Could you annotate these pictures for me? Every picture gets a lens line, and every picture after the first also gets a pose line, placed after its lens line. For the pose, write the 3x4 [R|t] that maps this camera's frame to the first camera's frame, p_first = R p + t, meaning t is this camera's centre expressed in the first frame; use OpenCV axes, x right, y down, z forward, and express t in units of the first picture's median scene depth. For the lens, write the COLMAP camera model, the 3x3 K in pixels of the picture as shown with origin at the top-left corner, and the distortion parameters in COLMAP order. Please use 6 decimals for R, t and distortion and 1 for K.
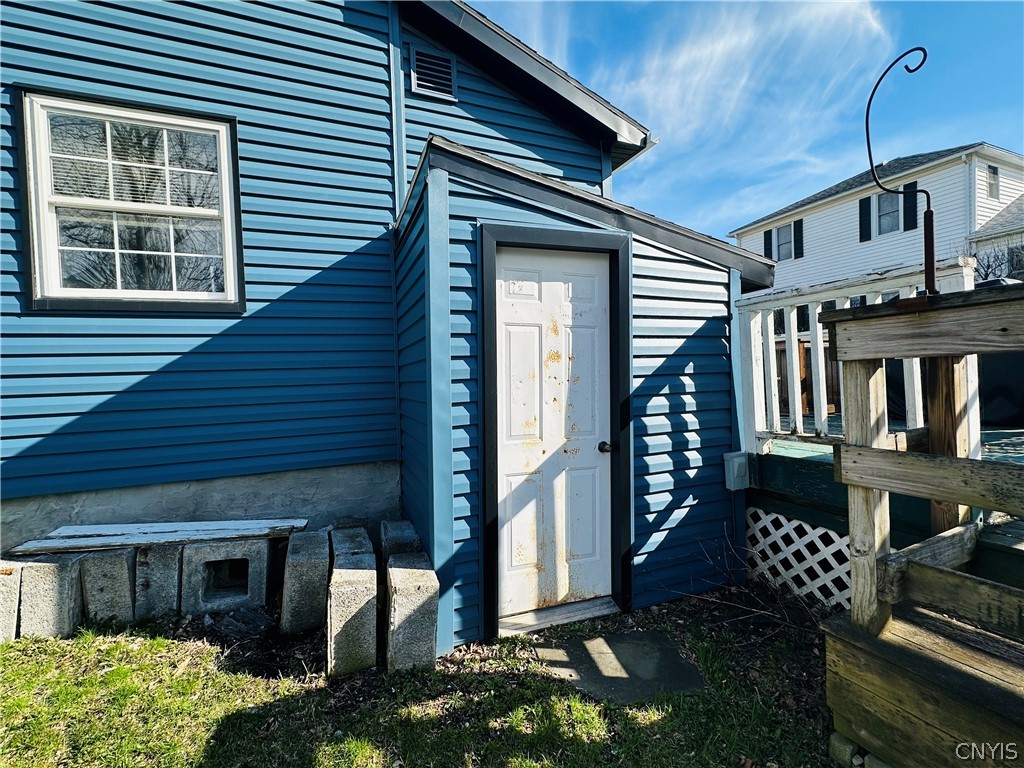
lens RADIAL K [[442.9, 0, 512.0], [0, 442.9, 384.0], [0, 0, 1]] dist [-0.000016, -0.000025]
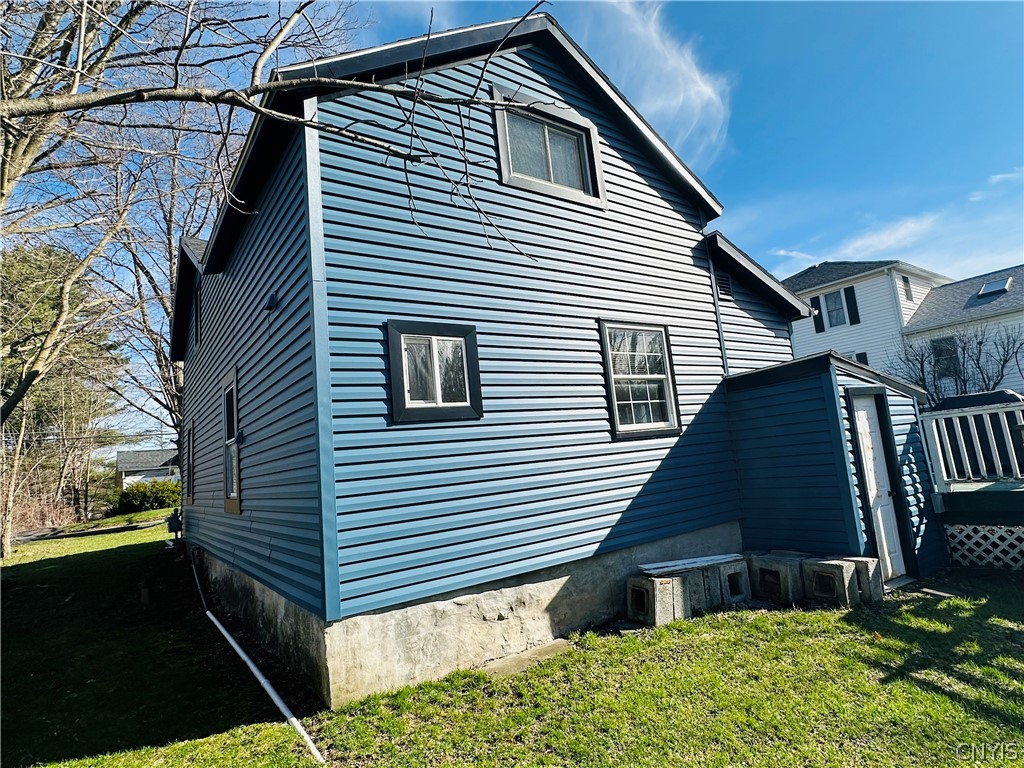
lens RADIAL K [[525.6, 0, 512.0], [0, 525.6, 384.0], [0, 0, 1]] dist [-0.001860, -0.000430]
pose [[0.977278, -0.033494, 0.209300, -1.705674], [0.069490, 0.983492, -0.167080, -0.053996], [-0.200249, 0.177827, 0.963472, -0.875539]]
